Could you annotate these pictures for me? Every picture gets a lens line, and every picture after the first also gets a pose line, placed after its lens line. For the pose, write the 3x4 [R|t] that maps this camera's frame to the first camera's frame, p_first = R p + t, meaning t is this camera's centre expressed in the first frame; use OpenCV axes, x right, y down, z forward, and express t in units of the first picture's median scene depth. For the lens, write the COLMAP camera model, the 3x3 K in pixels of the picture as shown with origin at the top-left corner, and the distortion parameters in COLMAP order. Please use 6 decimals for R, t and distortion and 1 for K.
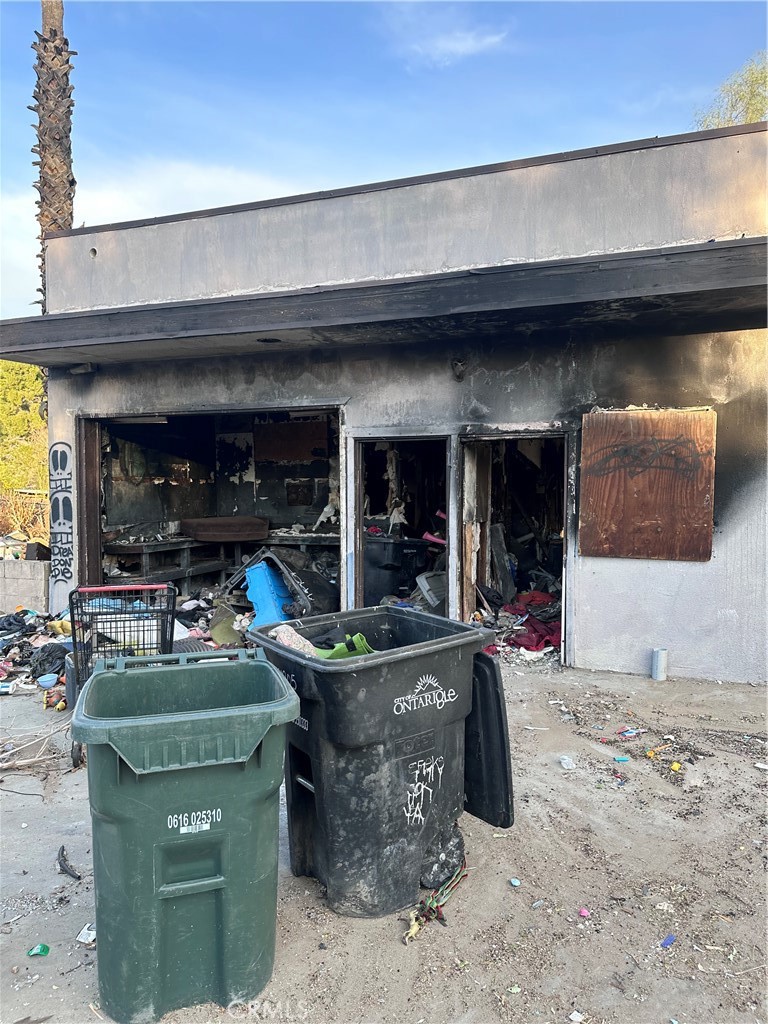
lens RADIAL K [[709.1, 0, 391.5], [0, 709.1, 513.0], [0, 0, 1]] dist [0.072377, -0.001133]
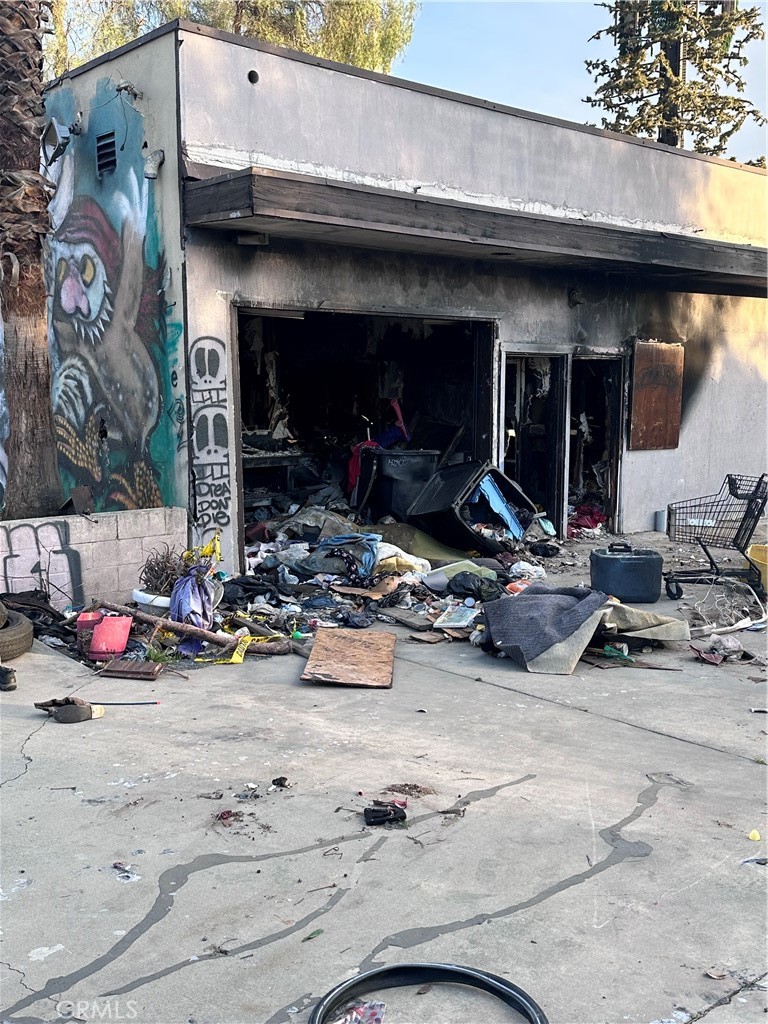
lens RADIAL K [[1062.1, 0, 384.9], [0, 1062.1, 512.3], [0, 0, 1]] dist [0.106296, 0.000000]
pose [[0.485559, -0.098220, 0.868669, -1.315172], [0.025119, 0.994826, 0.098444, -0.025282], [-0.873843, -0.025980, 0.485513, 0.328375]]
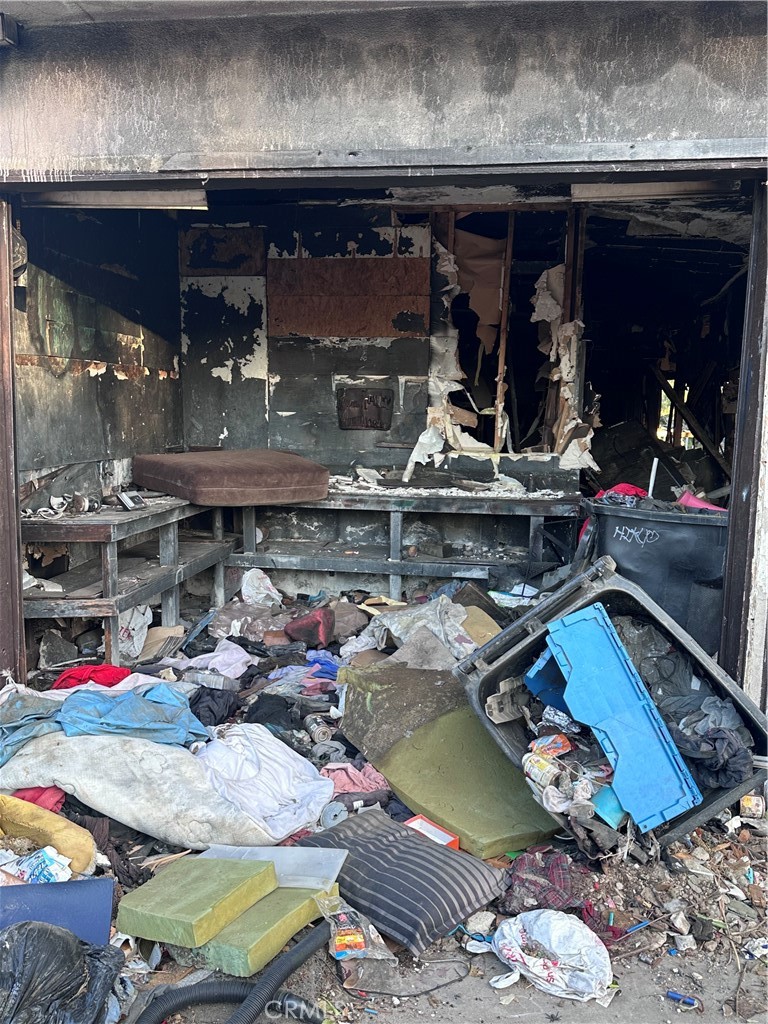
lens RADIAL K [[889.3, 0, 375.2], [0, 889.3, 519.6], [0, 0, 1]] dist [0.022301, -0.035885]
pose [[0.983597, 0.001947, 0.180369, -0.307017], [-0.019272, 0.995352, 0.094351, -0.008783], [-0.179347, -0.096280, 0.979063, 0.500348]]
